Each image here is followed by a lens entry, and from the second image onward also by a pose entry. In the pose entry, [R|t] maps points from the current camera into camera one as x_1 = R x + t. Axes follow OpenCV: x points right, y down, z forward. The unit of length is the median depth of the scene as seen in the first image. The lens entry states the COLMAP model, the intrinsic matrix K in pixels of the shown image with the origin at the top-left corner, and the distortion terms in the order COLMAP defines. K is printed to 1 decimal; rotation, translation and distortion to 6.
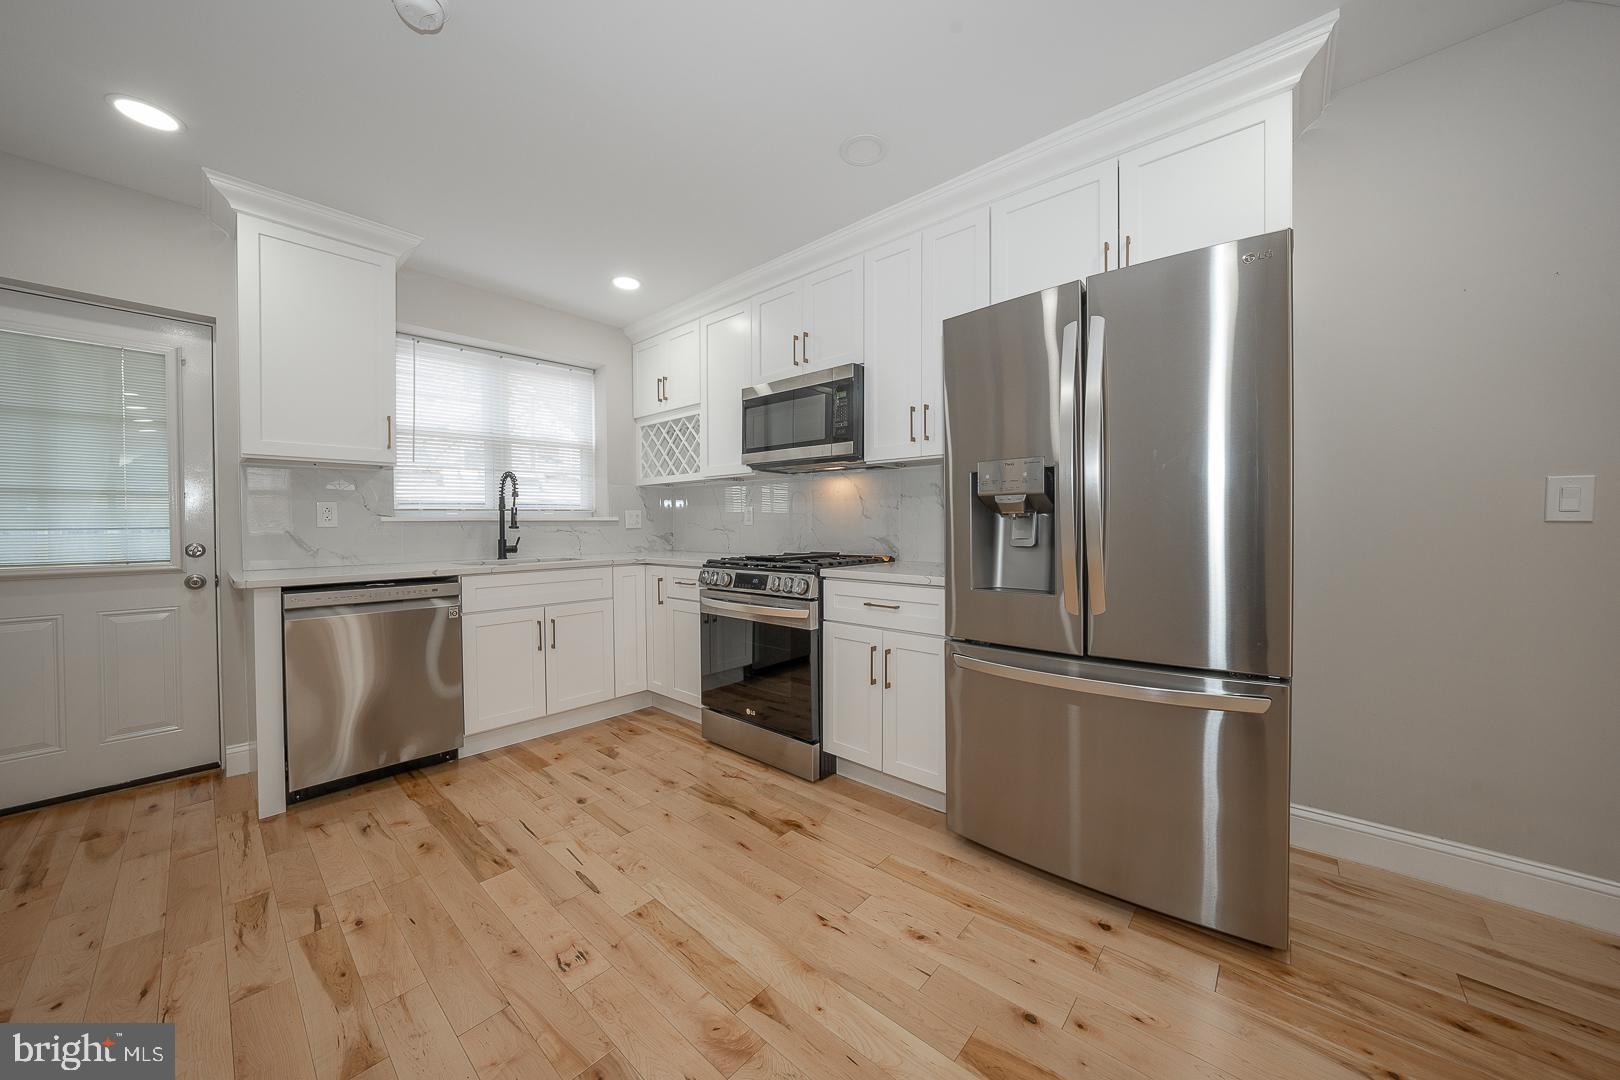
lens RADIAL K [[559.3, 0, 808.1], [0, 559.3, 533.0], [0, 0, 1]] dist [-0.022864, 0.003775]
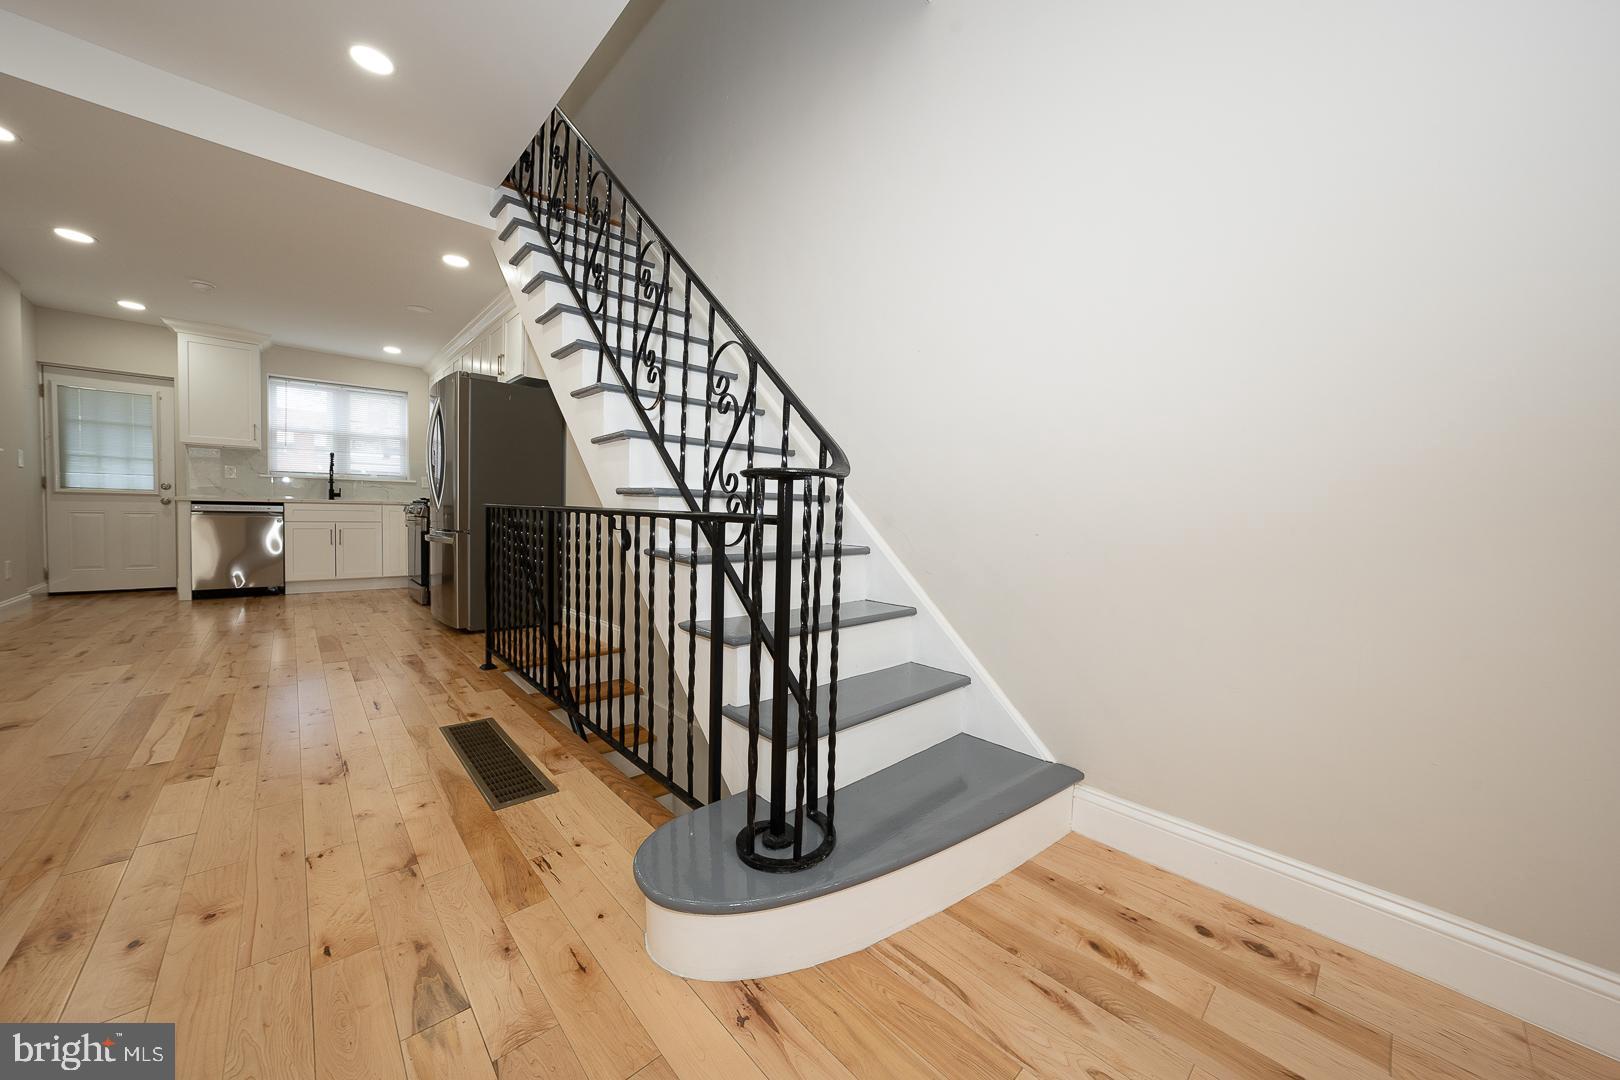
lens RADIAL K [[570.3, 0, 803.1], [0, 570.3, 529.8], [0, 0, 1]] dist [-0.001641, 0.000143]
pose [[0.993614, 0.034084, -0.107564, 1.550138], [-0.031883, 0.999247, 0.022119, 0.070261], [0.108236, -0.018548, 0.993952, -0.917992]]
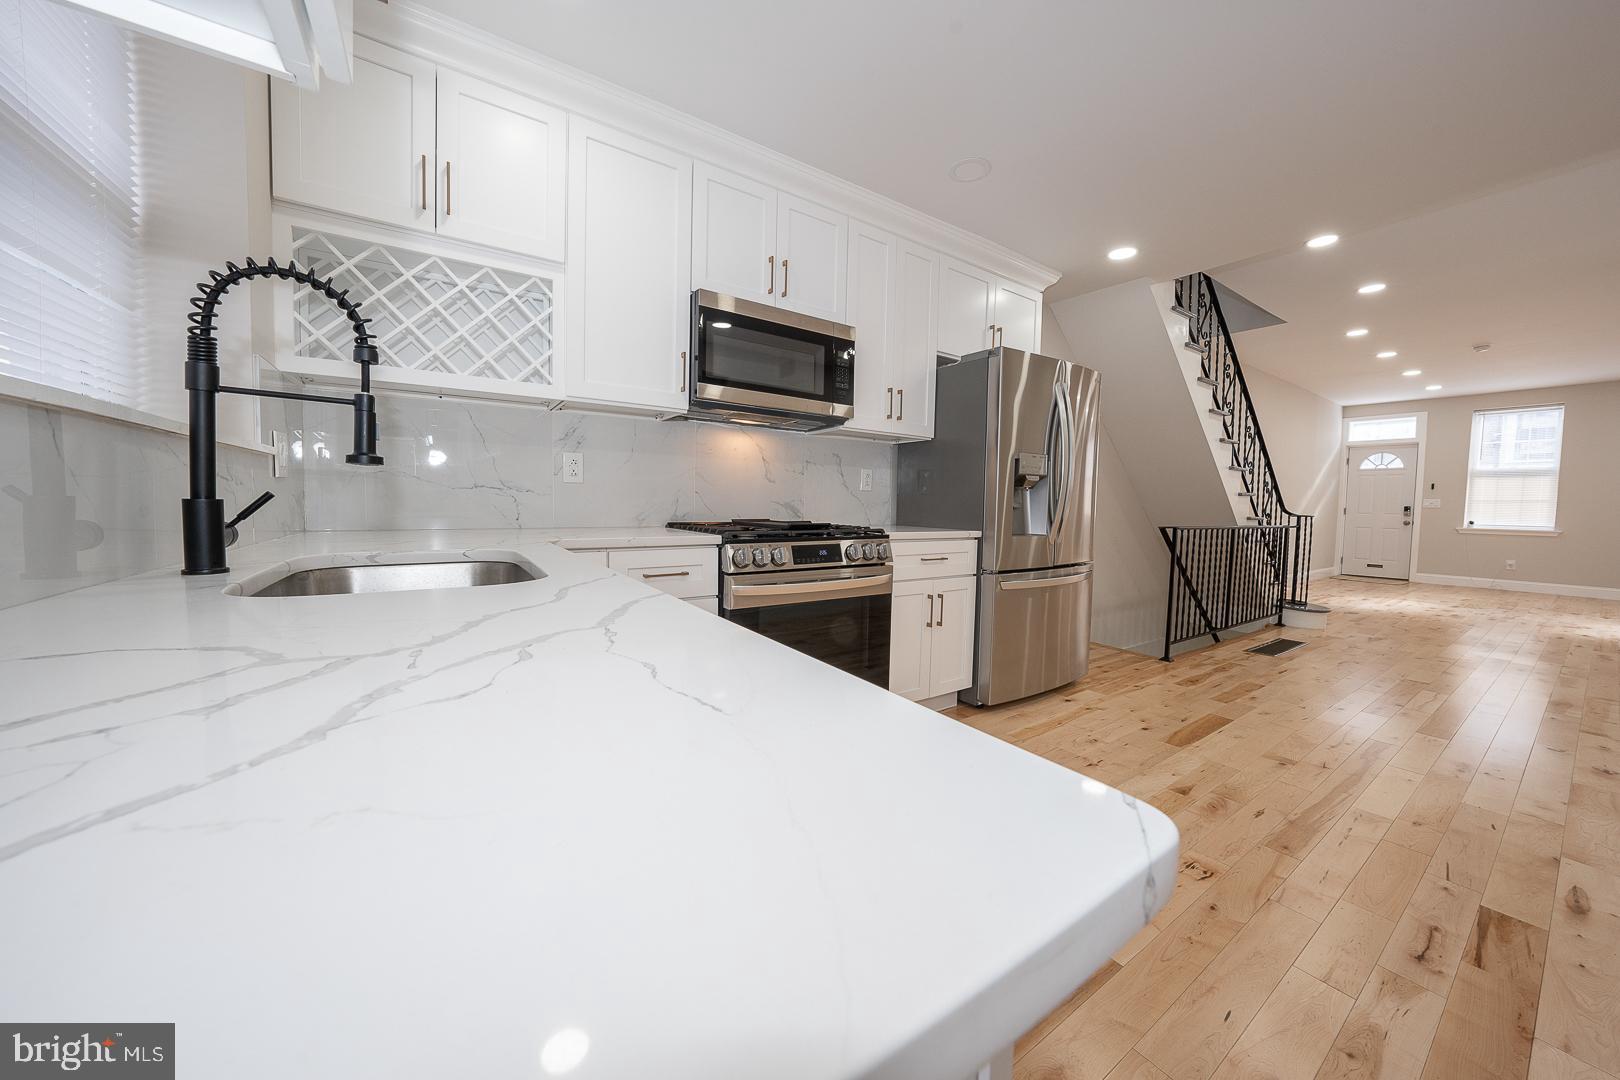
lens RADIAL K [[559.3, 0, 813.9], [0, 559.3, 530.9], [0, 0, 1]] dist [-0.022864, 0.003775]
pose [[0.244453, -0.039737, 0.968847, -0.925706], [-0.004431, 0.999104, 0.042096, 0.018481], [-0.969651, -0.014584, 0.244058, 0.822999]]
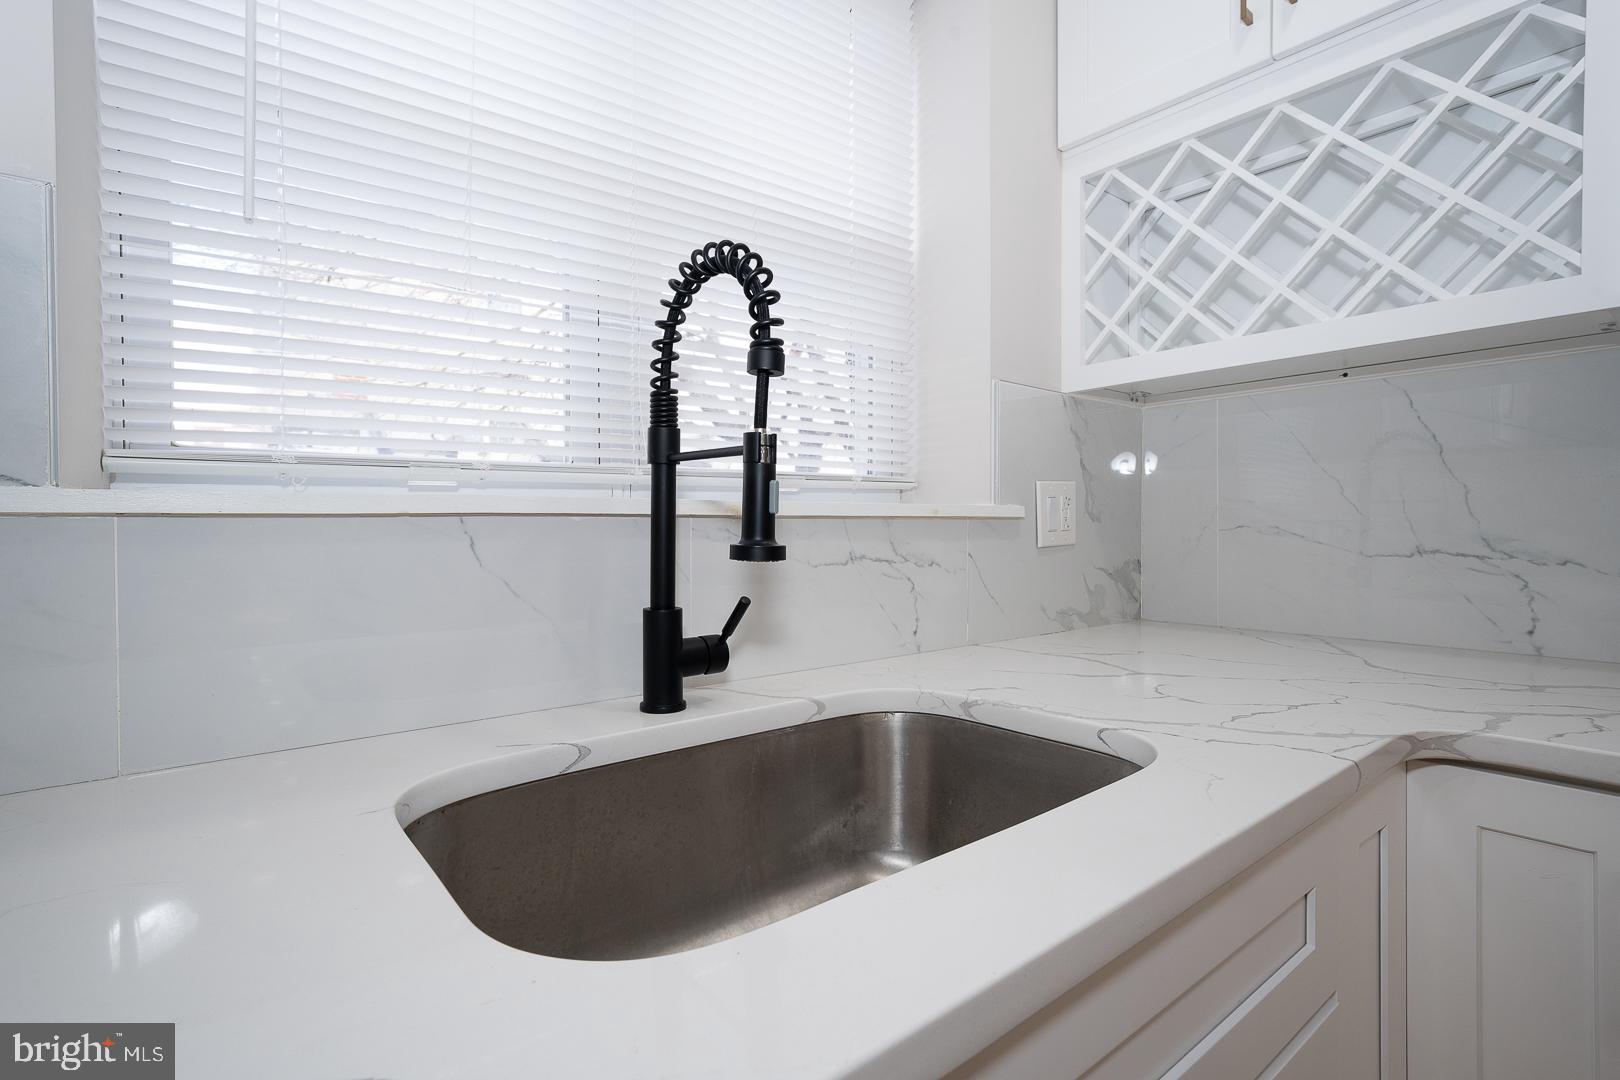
lens RADIAL K [[772.2, 0, 806.2], [0, 772.2, 532.4], [0, 0, 1]] dist [-0.000439, 0.000583]
pose [[0.987822, 0.005779, -0.155482, -0.578587], [-0.006859, 0.999956, -0.006409, -0.017660], [0.155438, 0.007397, 0.987818, 0.931608]]
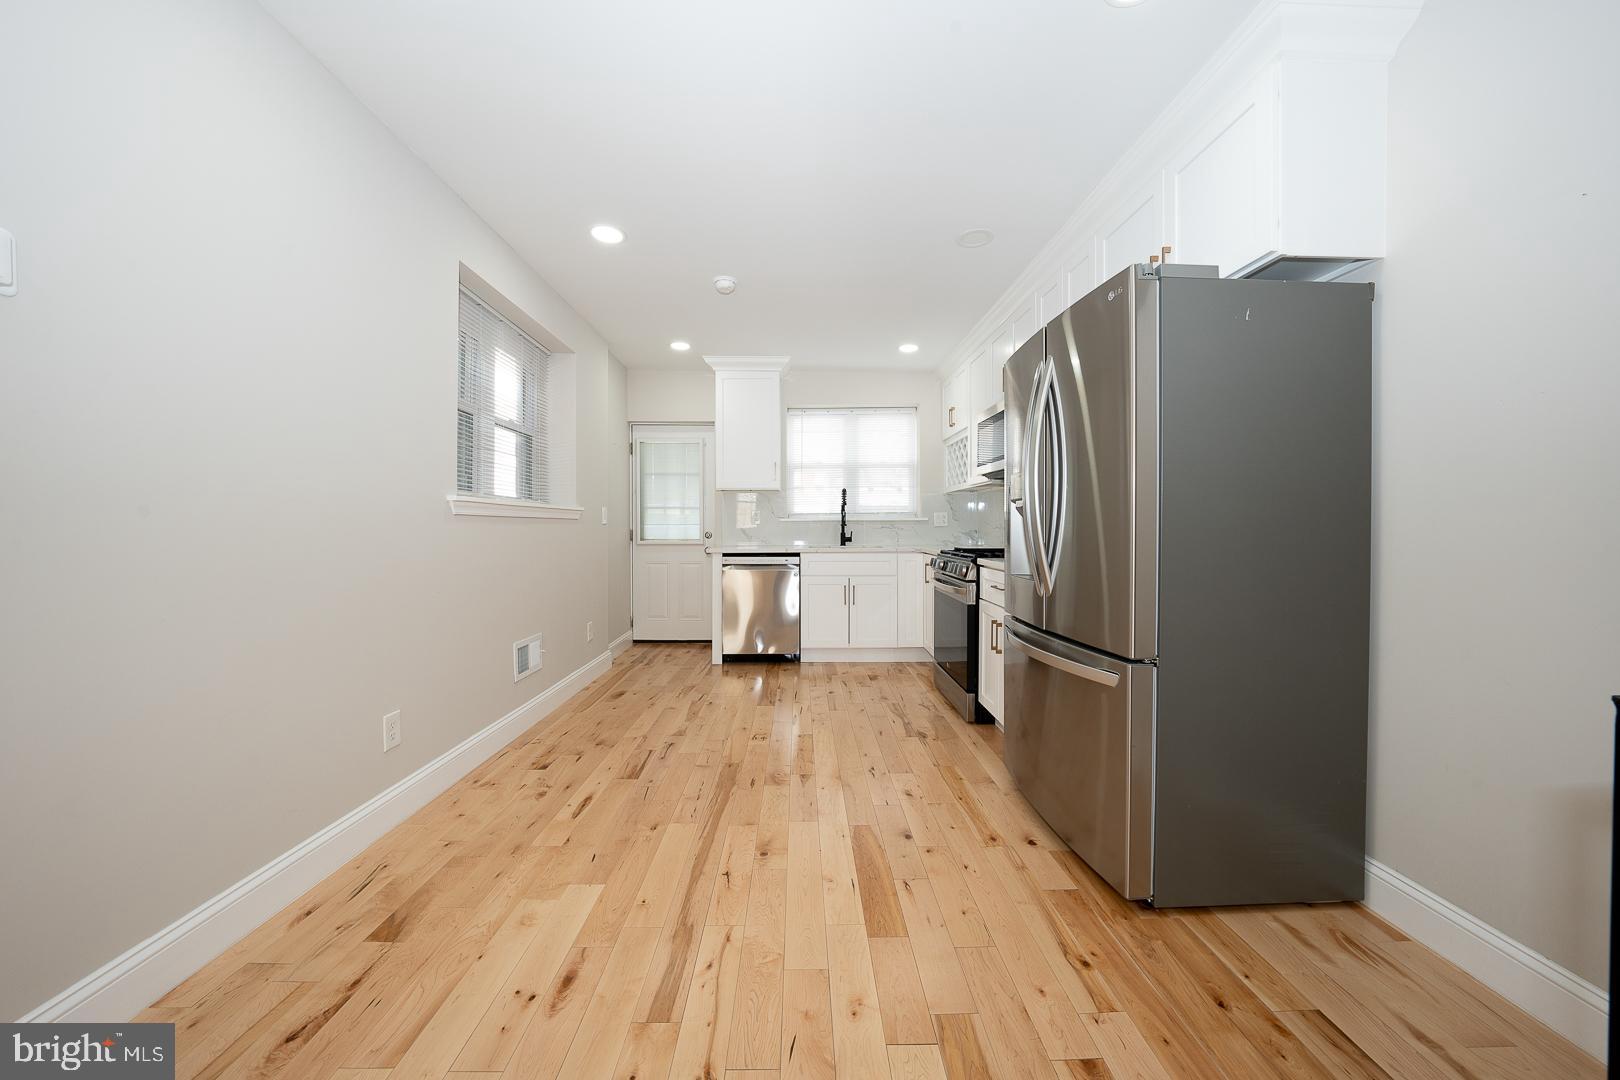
lens RADIAL K [[559.3, 0, 803.9], [0, 559.3, 528.9], [0, 0, 1]] dist [-0.022864, 0.003775]
pose [[0.670858, 0.009933, -0.741519, 0.655768], [-0.013338, 0.999910, 0.001328, 0.001118], [0.741466, 0.008999, 0.670930, -0.143383]]
